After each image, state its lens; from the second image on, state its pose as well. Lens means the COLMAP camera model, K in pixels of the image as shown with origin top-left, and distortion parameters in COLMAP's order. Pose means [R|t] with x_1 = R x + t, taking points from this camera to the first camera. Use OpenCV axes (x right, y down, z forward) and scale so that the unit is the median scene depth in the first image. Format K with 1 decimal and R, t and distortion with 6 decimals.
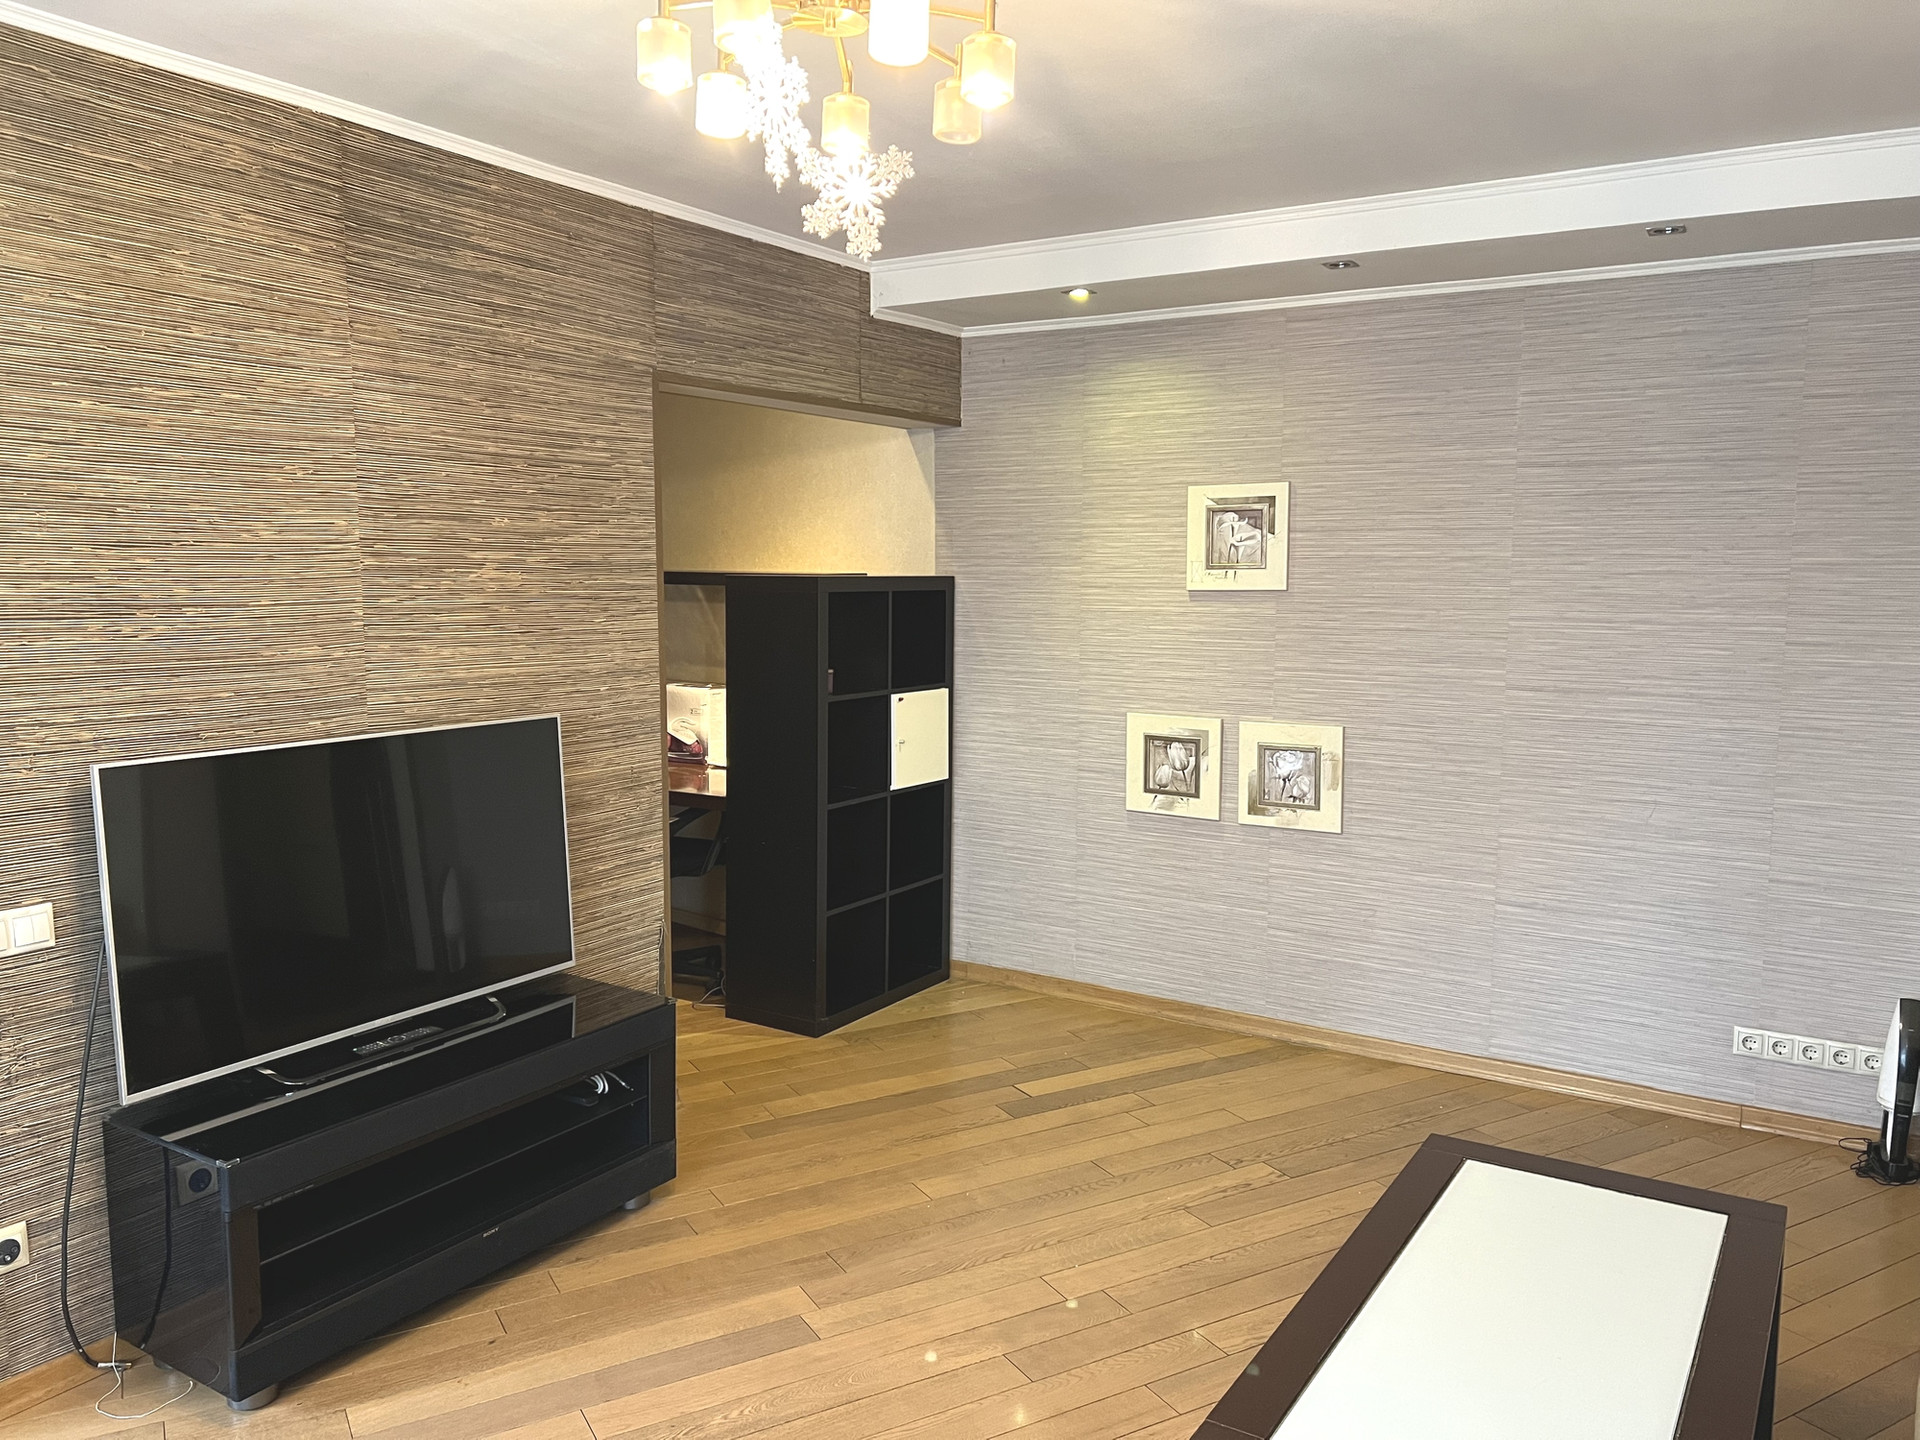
lens RADIAL K [[1440.8, 0, 961.5], [0, 1440.8, 724.4], [0, 0, 1]] dist [0.049650, -0.050047]
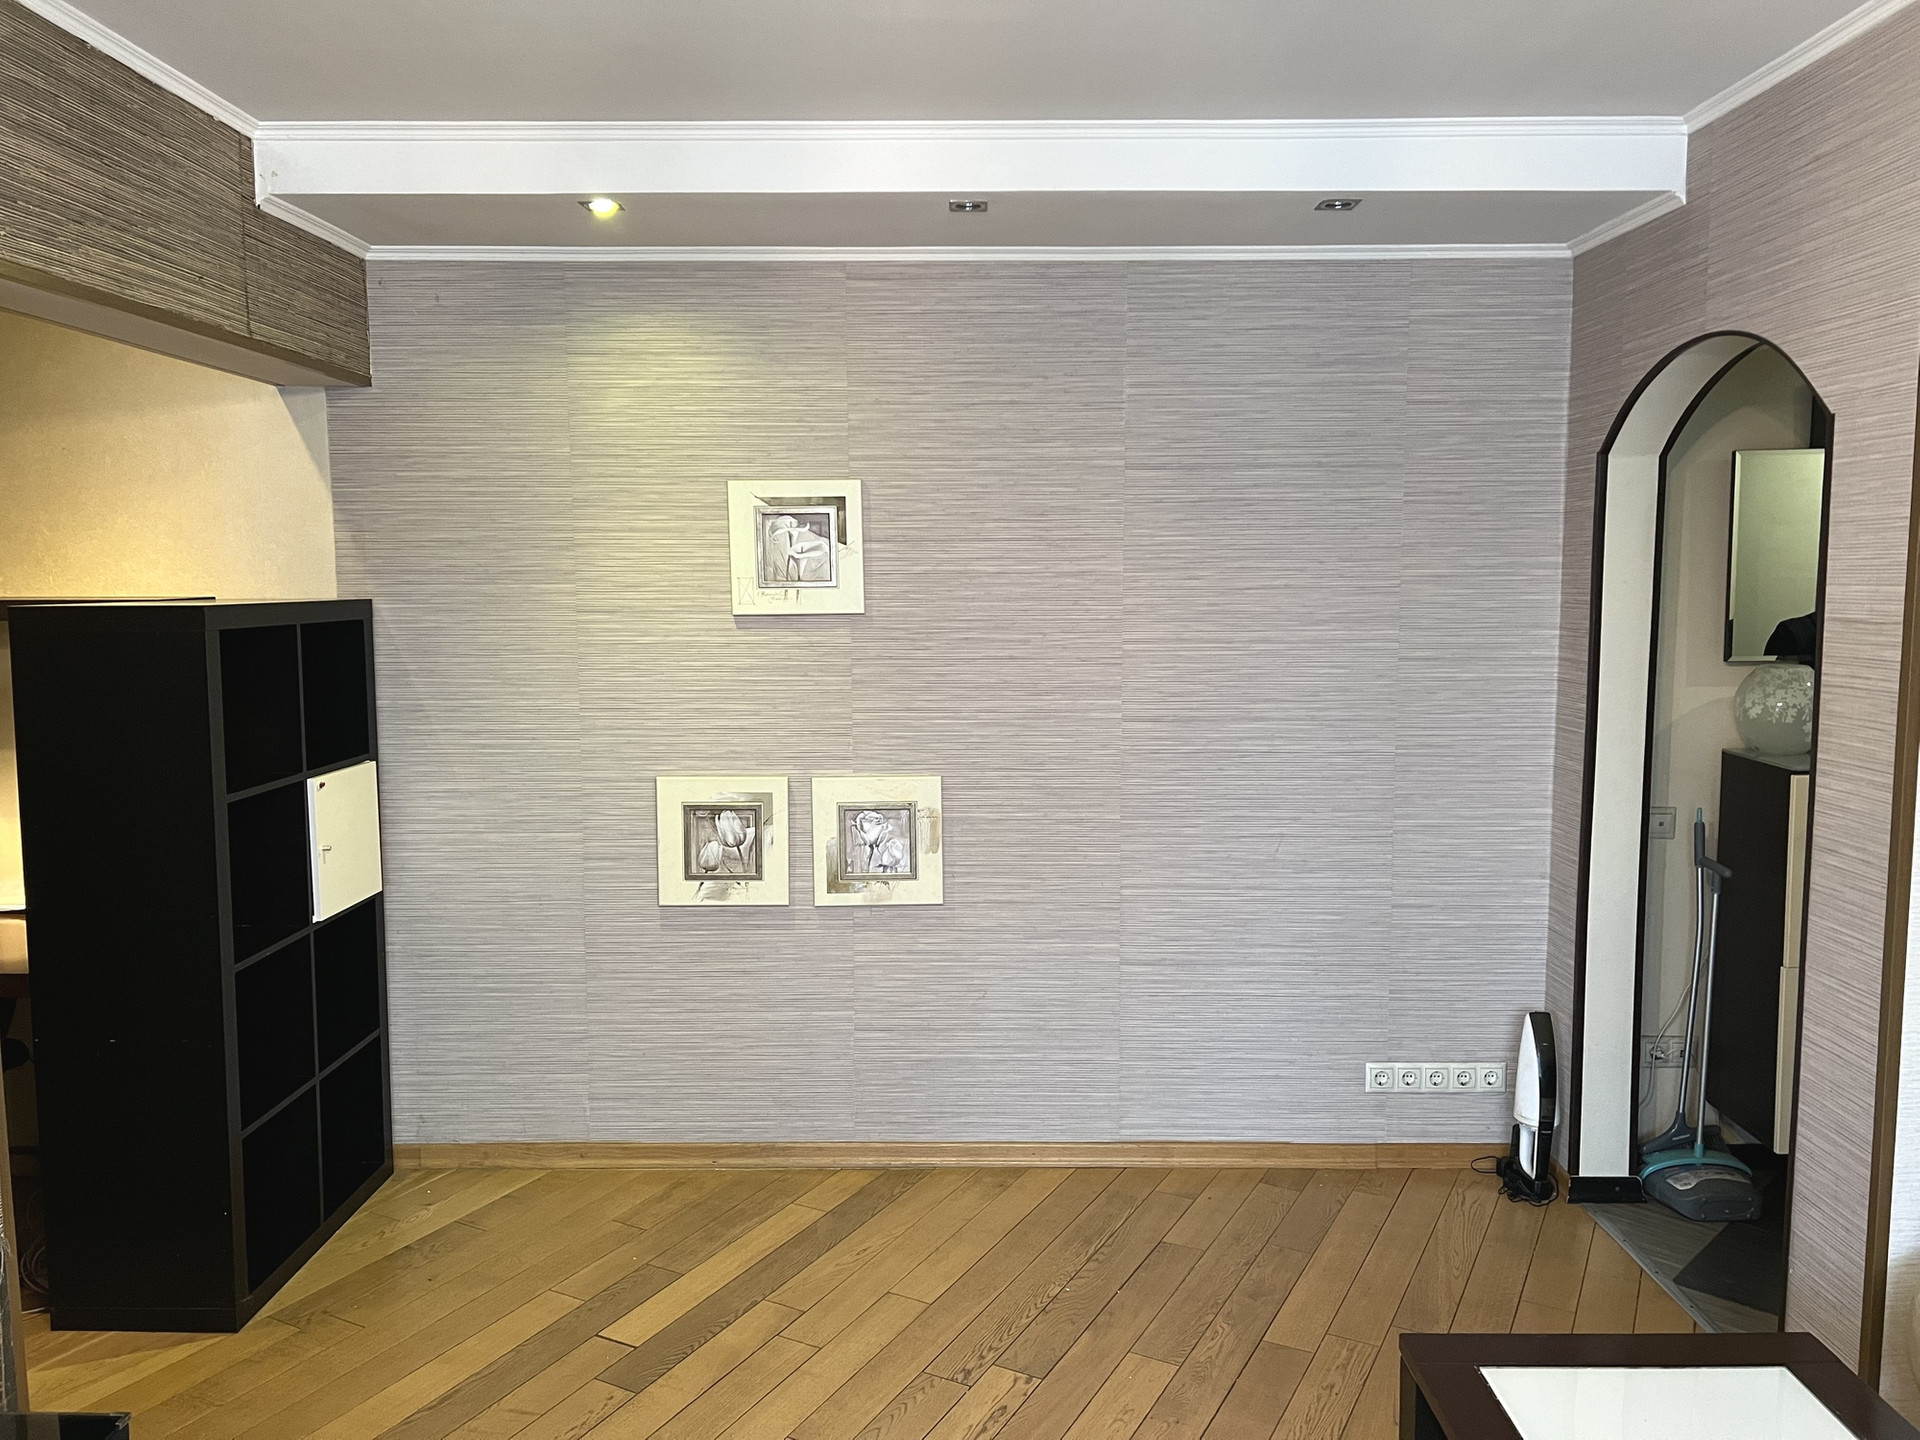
lens RADIAL K [[1445.8, 0, 961.5], [0, 1445.8, 714.8], [0, 0, 1]] dist [0.081143, -0.095244]
pose [[0.849761, -0.059707, 0.523776, -0.155777], [0.066640, 0.997761, 0.005623, -0.036822], [-0.522939, 0.030126, 0.851837, 0.282670]]
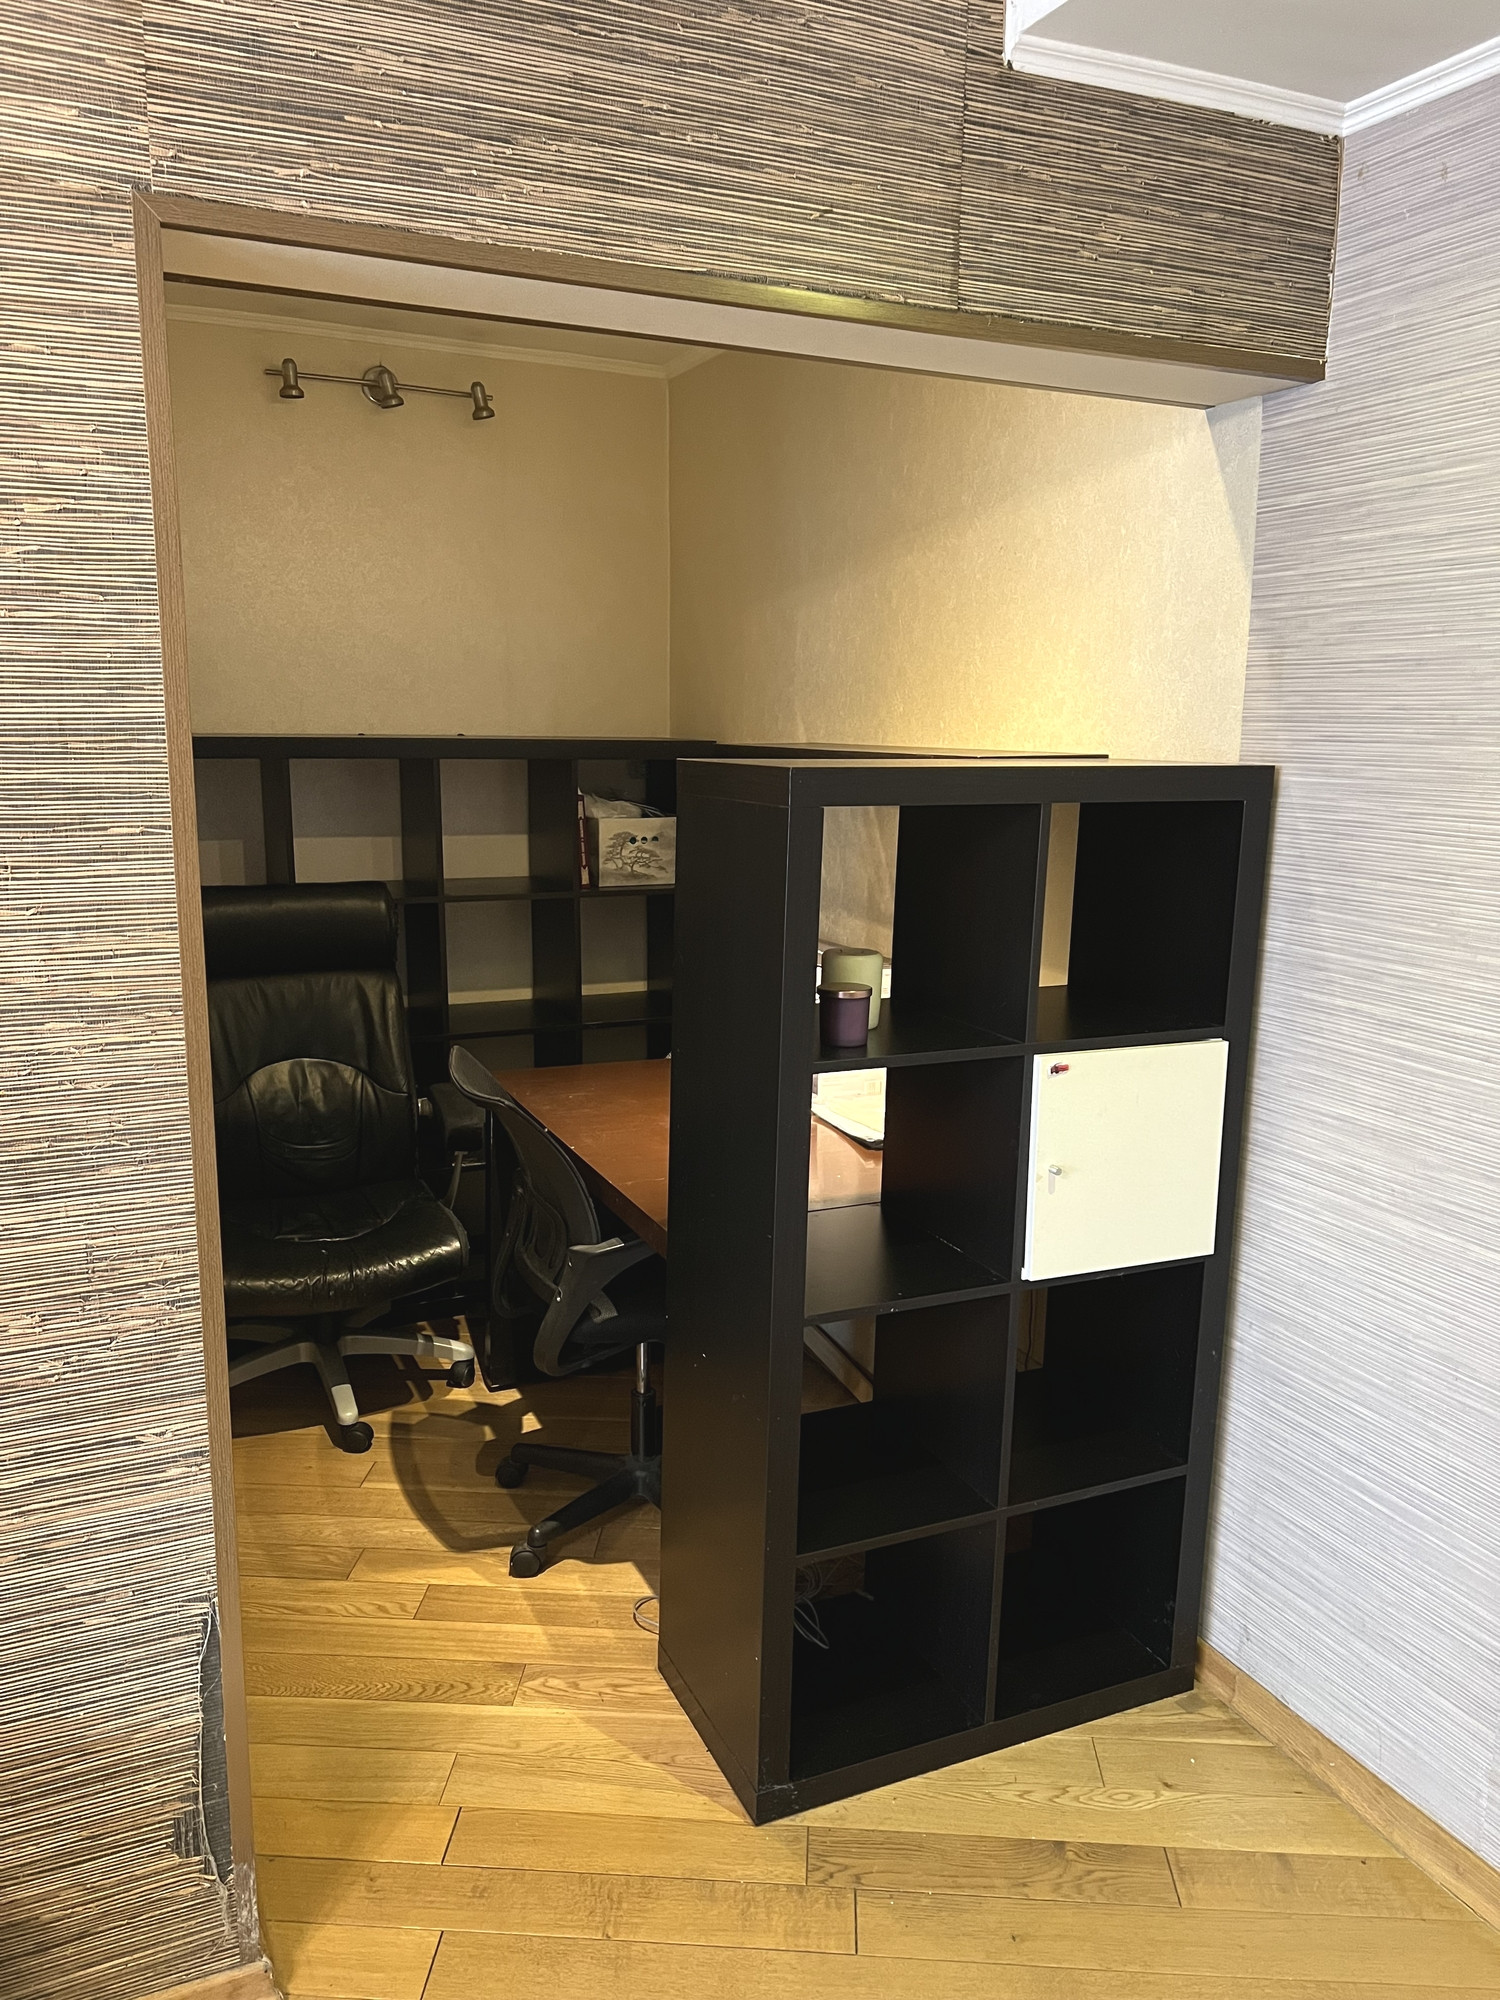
lens RADIAL K [[1506.1, 0, 746.5], [0, 1506.1, 1004.0], [0, 0, 1]] dist [0.081143, -0.095244]
pose [[0.838487, 0.109275, -0.533853, 0.120429], [-0.070914, 0.993237, 0.091927, -0.074874], [0.540288, -0.039222, 0.840566, 0.634401]]
